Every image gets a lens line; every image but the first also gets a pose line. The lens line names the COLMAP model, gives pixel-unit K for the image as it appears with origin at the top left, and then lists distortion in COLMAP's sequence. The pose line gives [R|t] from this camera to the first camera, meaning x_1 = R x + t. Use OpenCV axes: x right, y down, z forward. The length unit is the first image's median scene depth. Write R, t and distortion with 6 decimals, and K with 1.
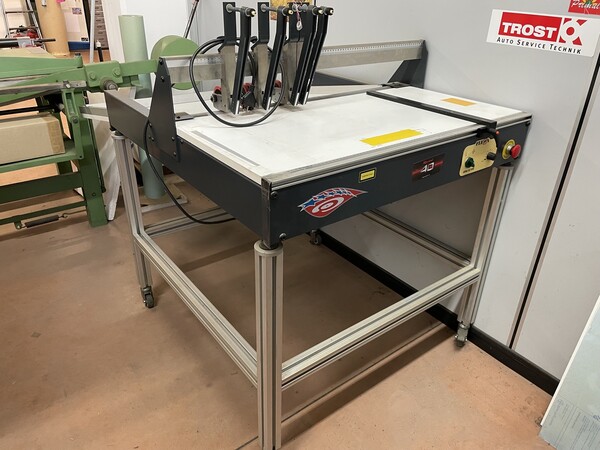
lens RADIAL K [[459.4, 0, 297.4], [0, 459.4, 226.7], [0, 0, 1]] dist [0.060700, -0.077645]
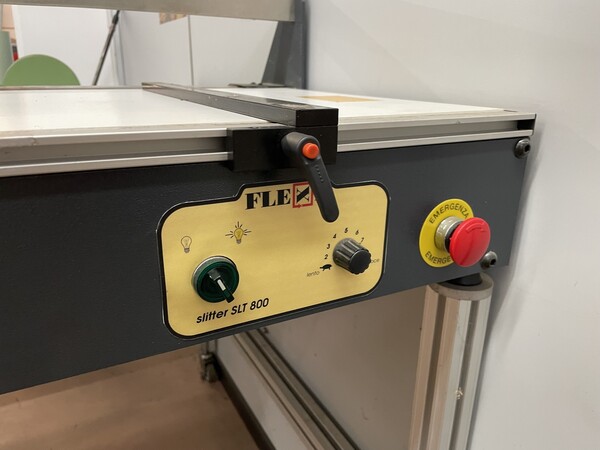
lens RADIAL K [[459.4, 0, 299.9], [0, 459.4, 221.1], [0, 0, 1]] dist [0.060700, -0.077645]
pose [[0.987474, 0.043424, -0.151692, 0.412825], [-0.069129, 0.983268, -0.168539, -0.122349], [0.141835, 0.176914, 0.973953, 0.723792]]
